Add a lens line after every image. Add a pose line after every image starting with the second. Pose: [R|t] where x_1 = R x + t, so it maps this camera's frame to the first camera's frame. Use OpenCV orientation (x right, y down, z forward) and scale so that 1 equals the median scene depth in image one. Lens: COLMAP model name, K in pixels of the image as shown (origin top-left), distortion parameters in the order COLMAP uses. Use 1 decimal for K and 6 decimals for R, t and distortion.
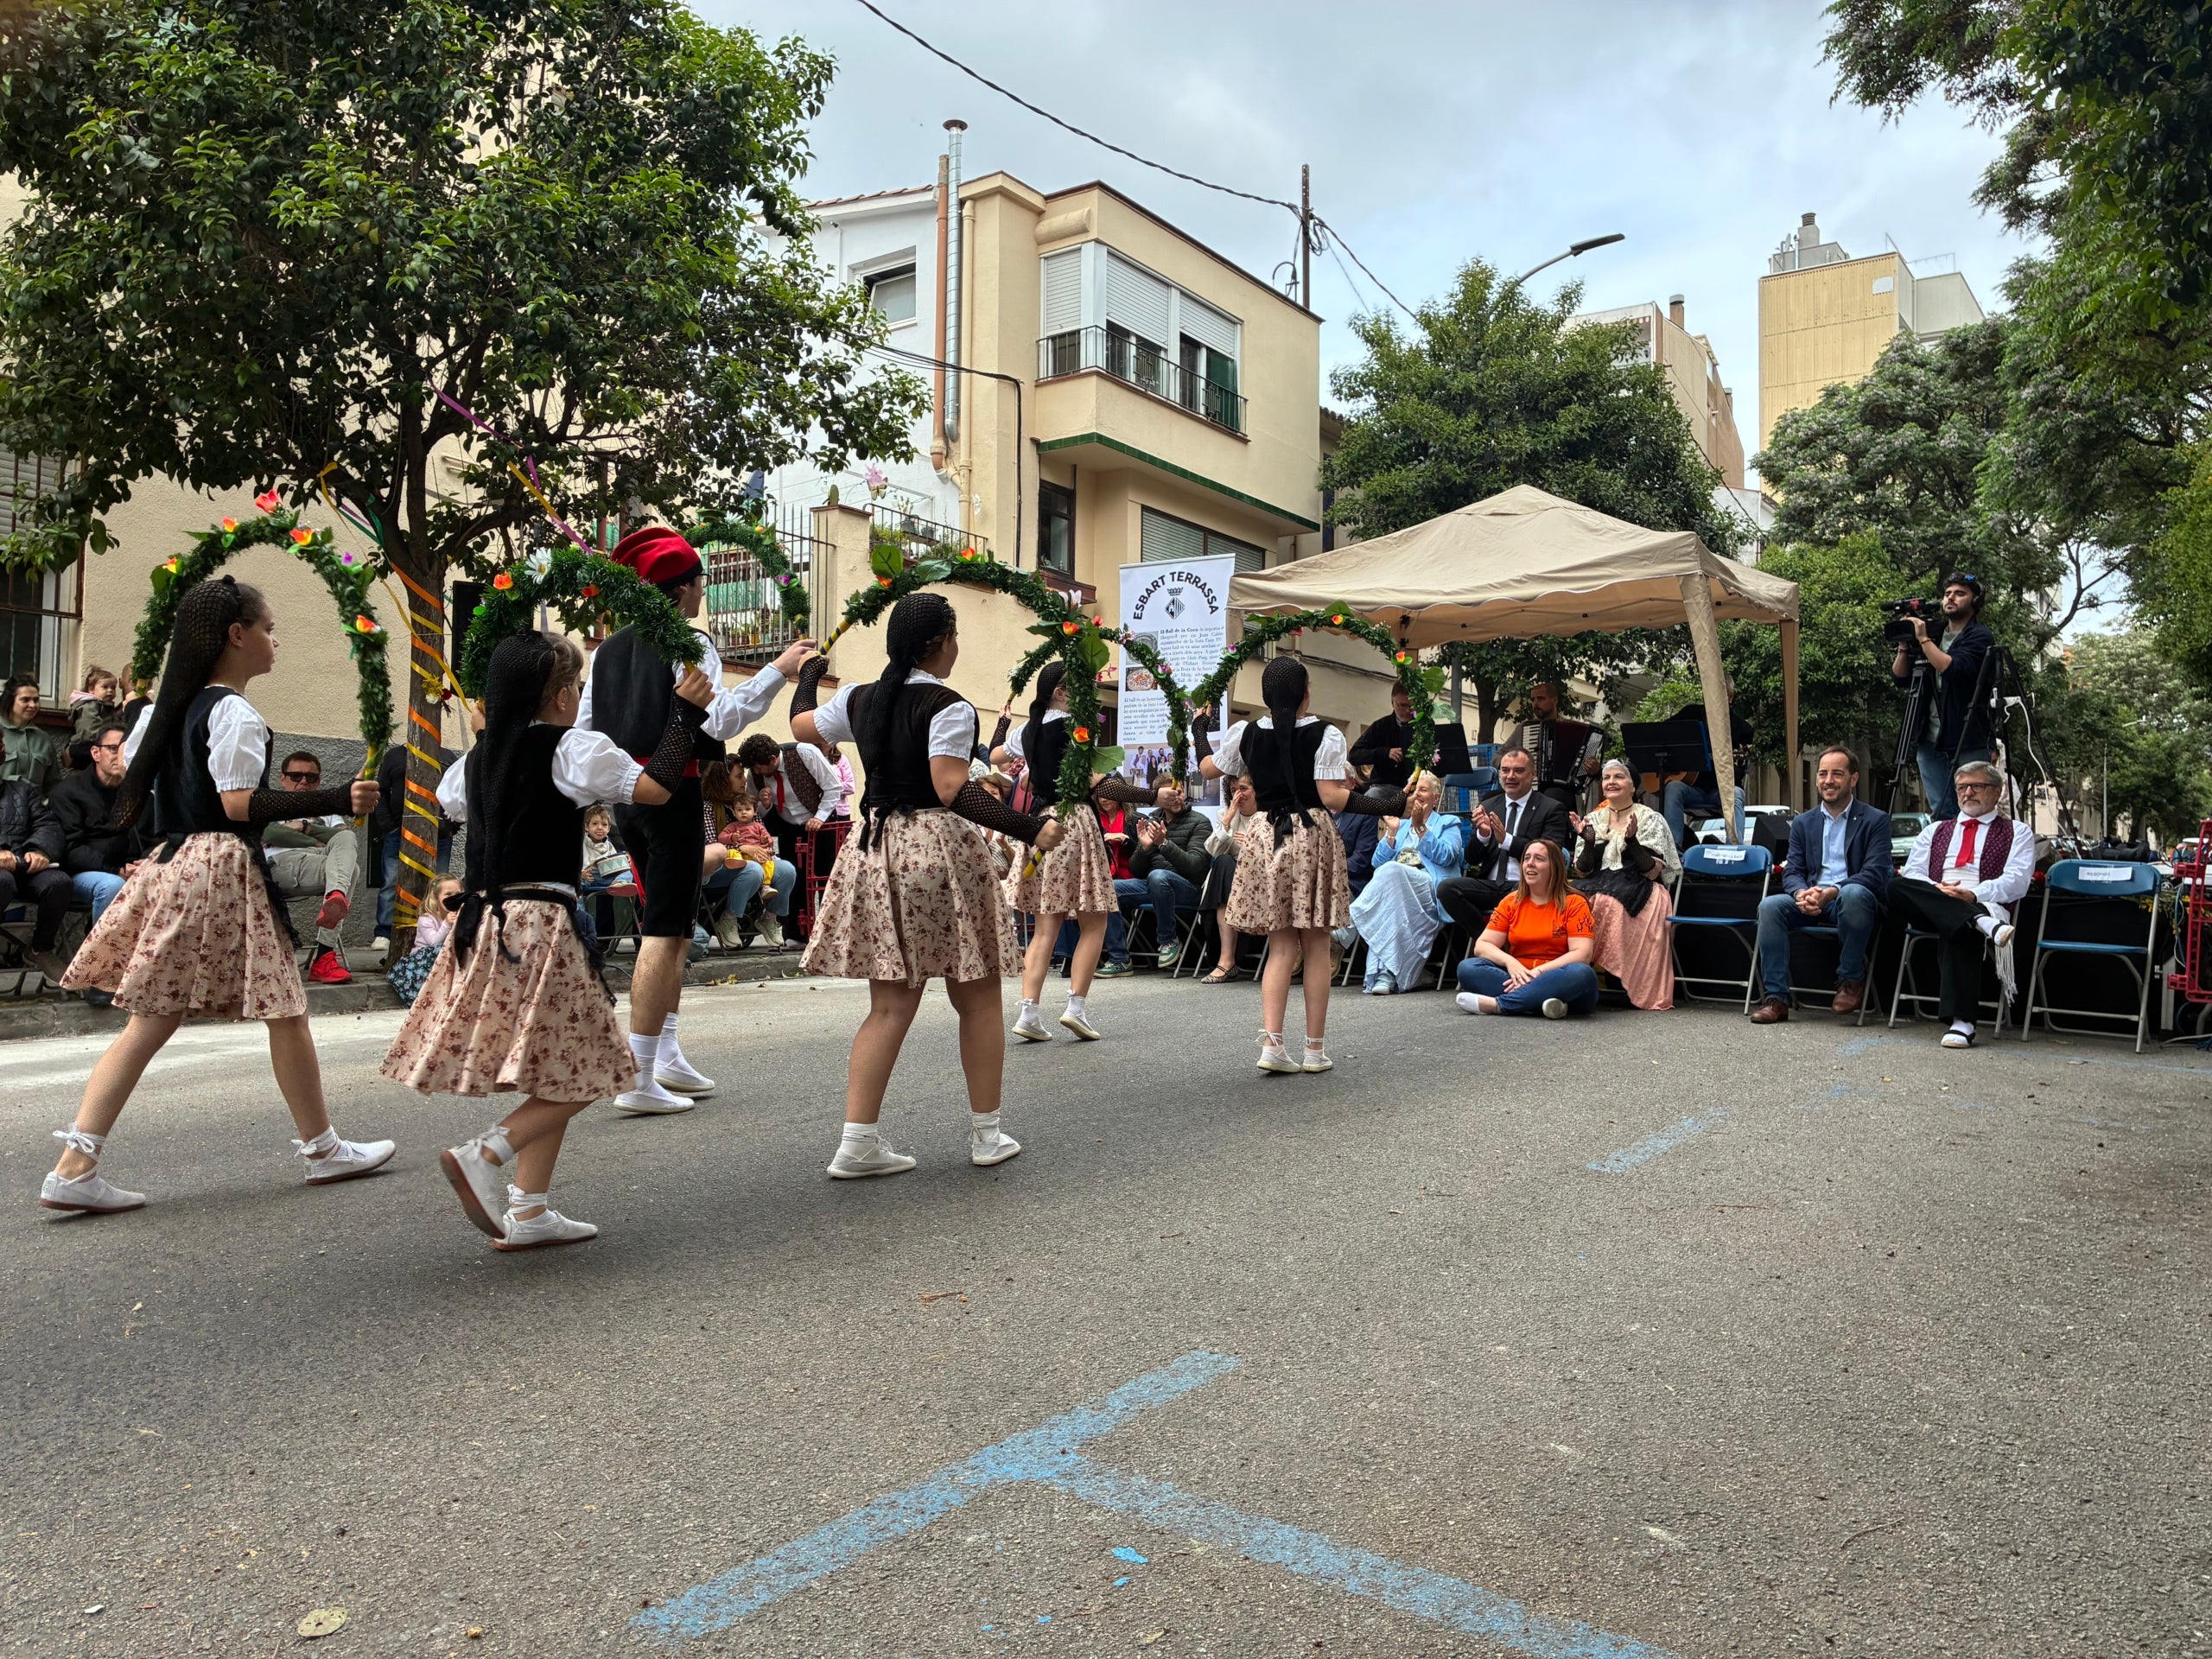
lens RADIAL K [[1672.2, 0, 1106.0], [0, 1672.2, 829.5], [0, 0, 1]] dist [0.027534, -0.052085]
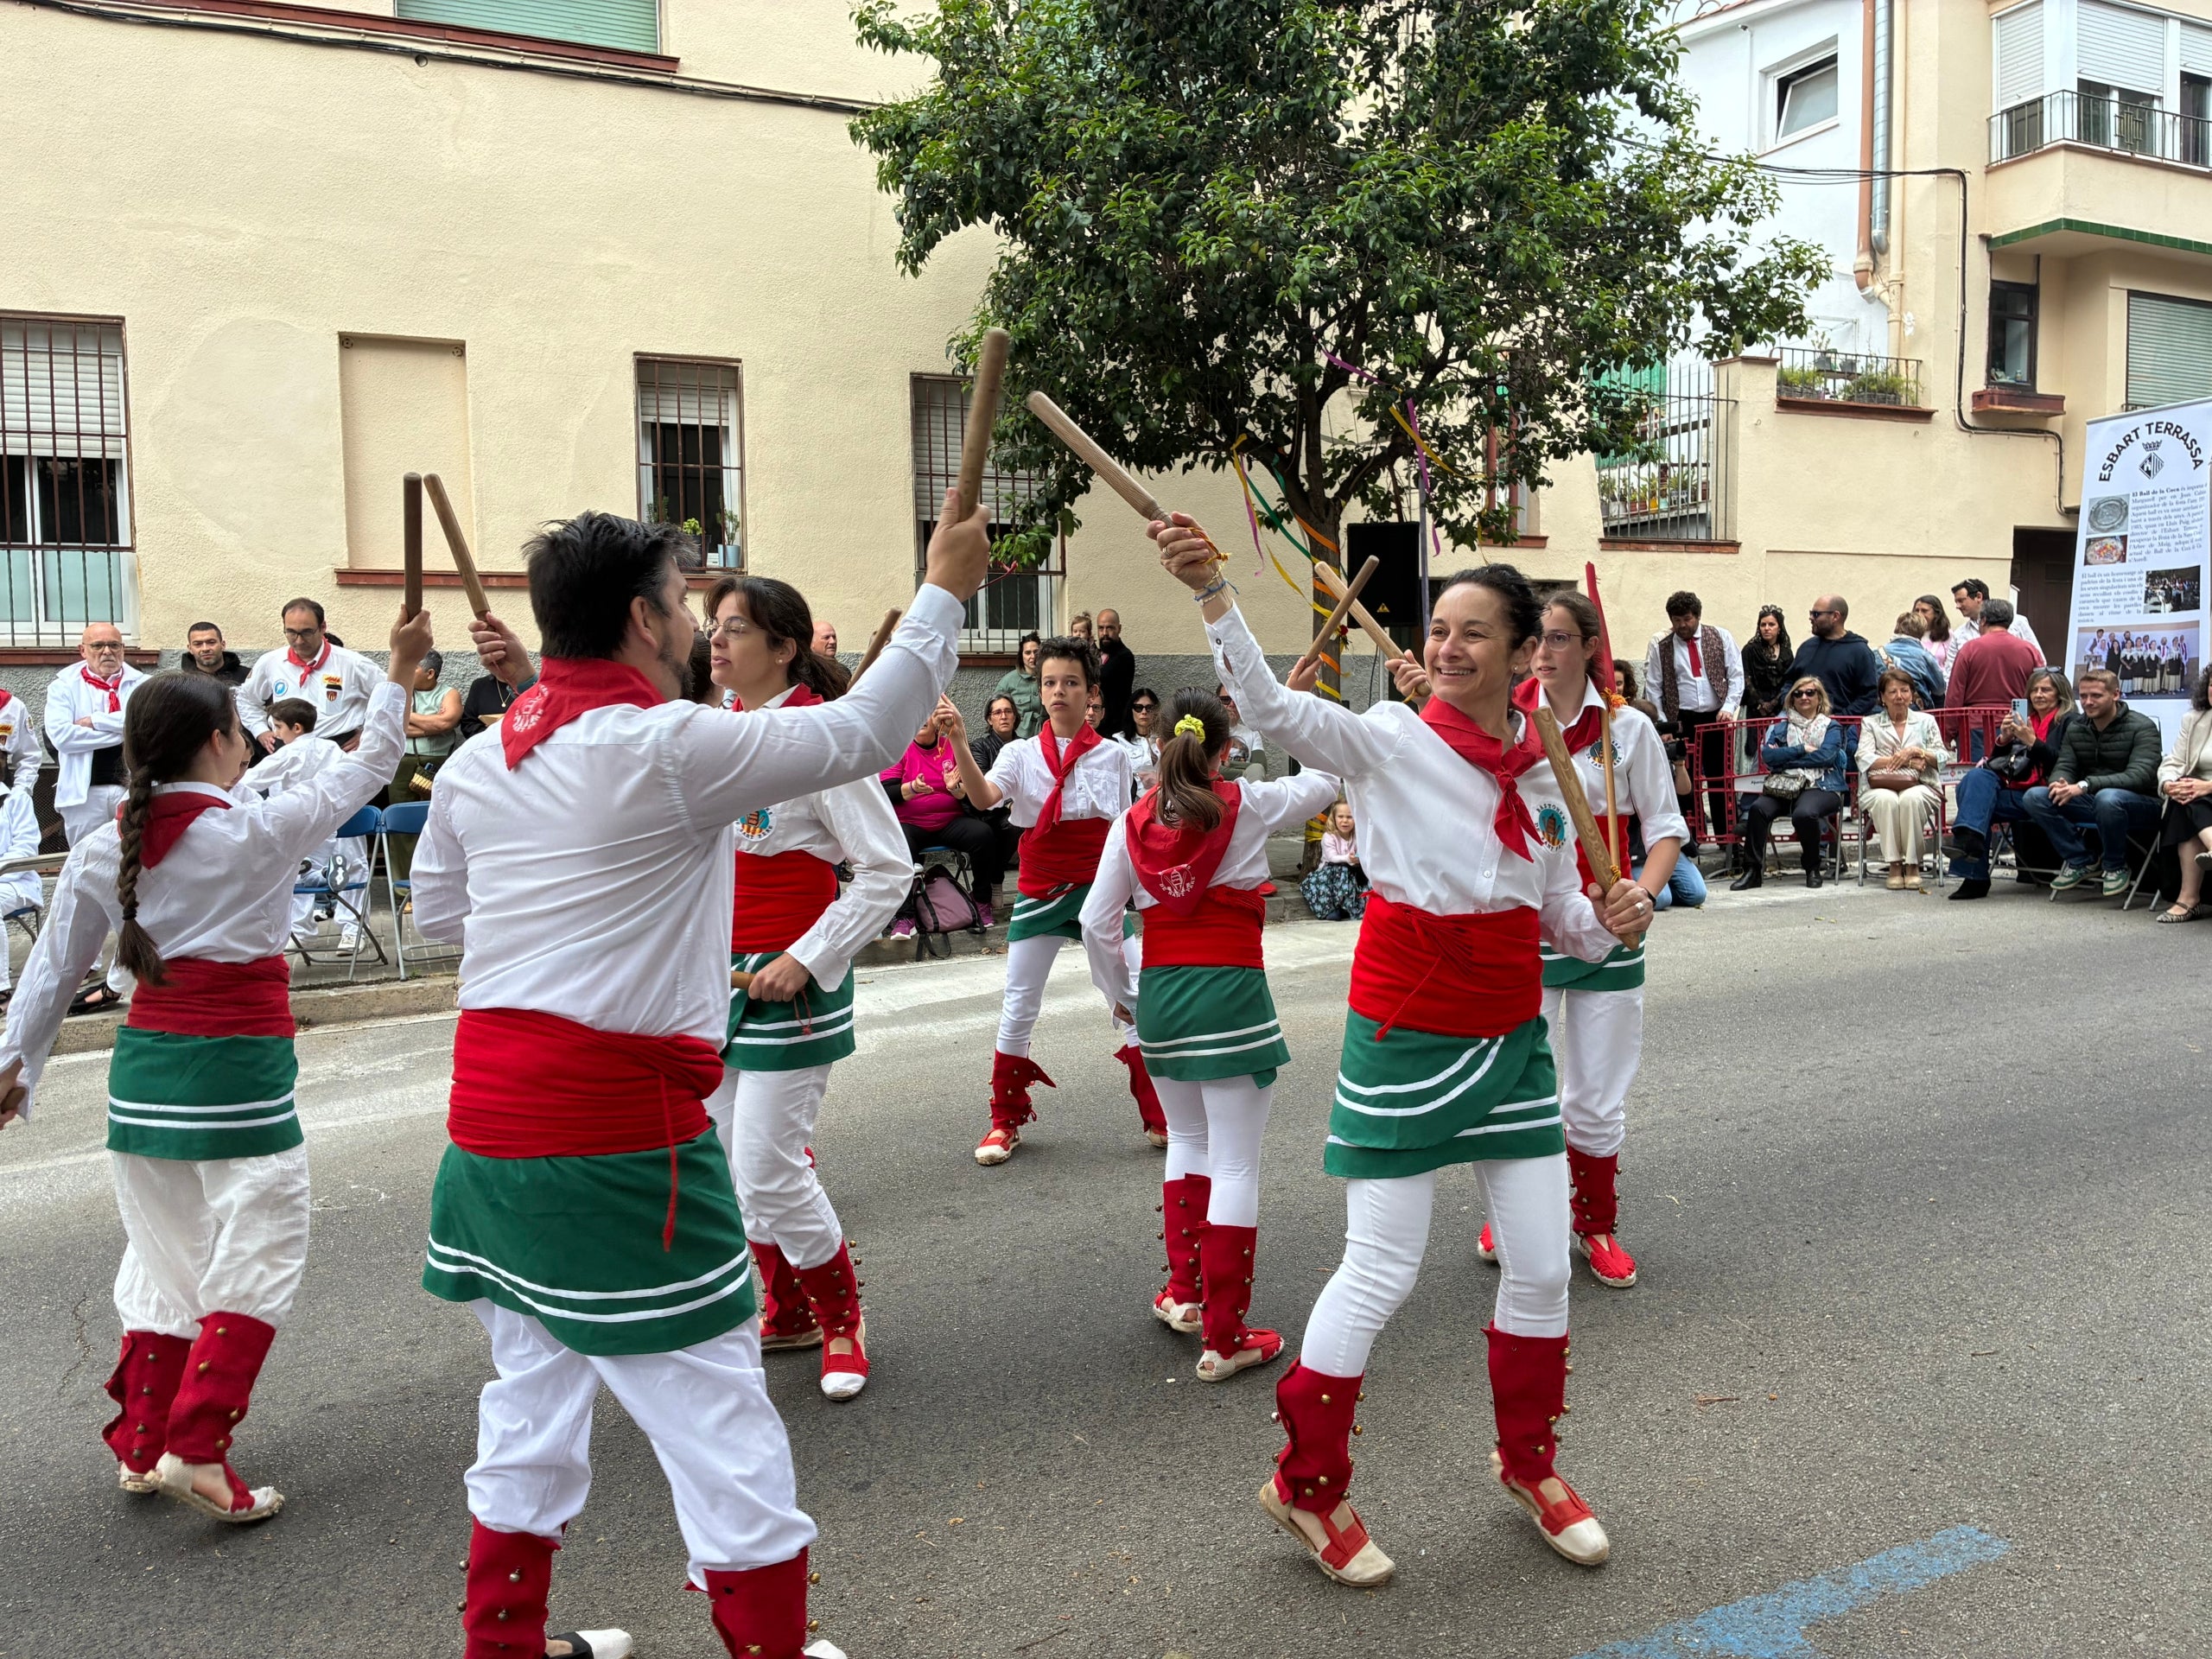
lens RADIAL K [[1674.4, 0, 1106.0], [0, 1674.4, 783.1], [0, 0, 1]] dist [0.084424, -0.114226]
pose [[0.853398, 0.012304, -0.521115, 0.047689], [0.047623, 0.993700, 0.101452, -0.089885], [0.519080, -0.111396, 0.847435, -0.032087]]
